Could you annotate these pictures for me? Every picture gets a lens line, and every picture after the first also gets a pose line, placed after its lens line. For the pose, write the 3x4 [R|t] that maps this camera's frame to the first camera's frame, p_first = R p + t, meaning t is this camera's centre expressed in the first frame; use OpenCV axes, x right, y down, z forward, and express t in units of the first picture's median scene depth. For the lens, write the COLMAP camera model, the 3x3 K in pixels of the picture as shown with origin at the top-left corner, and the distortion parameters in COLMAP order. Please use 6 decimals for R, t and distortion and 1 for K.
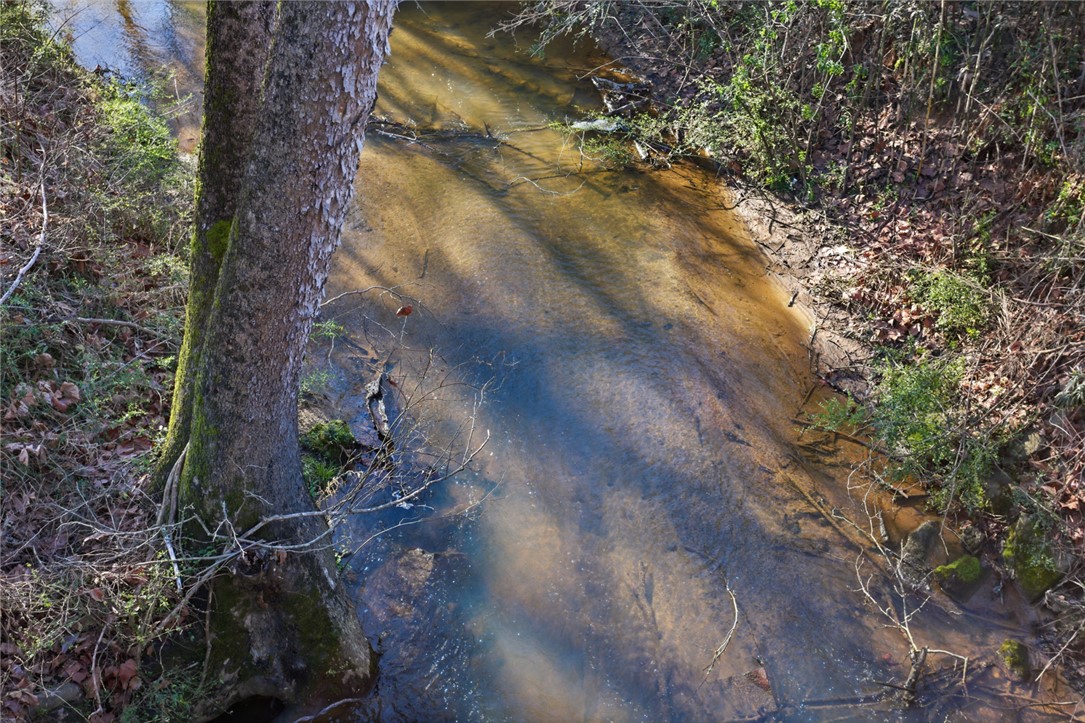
lens RADIAL K [[1204.2, 0, 542.5], [0, 1204.2, 361.5], [0, 0, 1]] dist [0.006719, -0.009545]
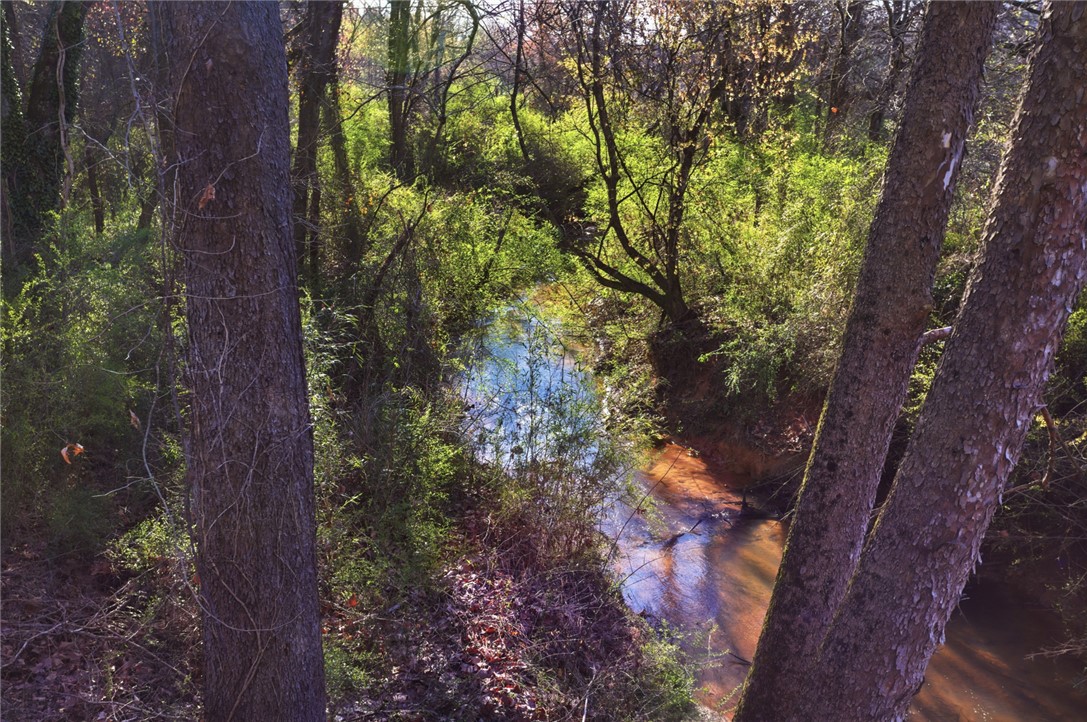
lens RADIAL K [[1206.5, 0, 543.5], [0, 1206.5, 361.0], [0, 0, 1]] dist [0.006719, -0.009545]
pose [[0.897972, 0.105100, -0.427317, -0.013783], [-0.289058, 0.873059, -0.392701, 0.050738], [0.331800, 0.476154, 0.814362, -0.116611]]
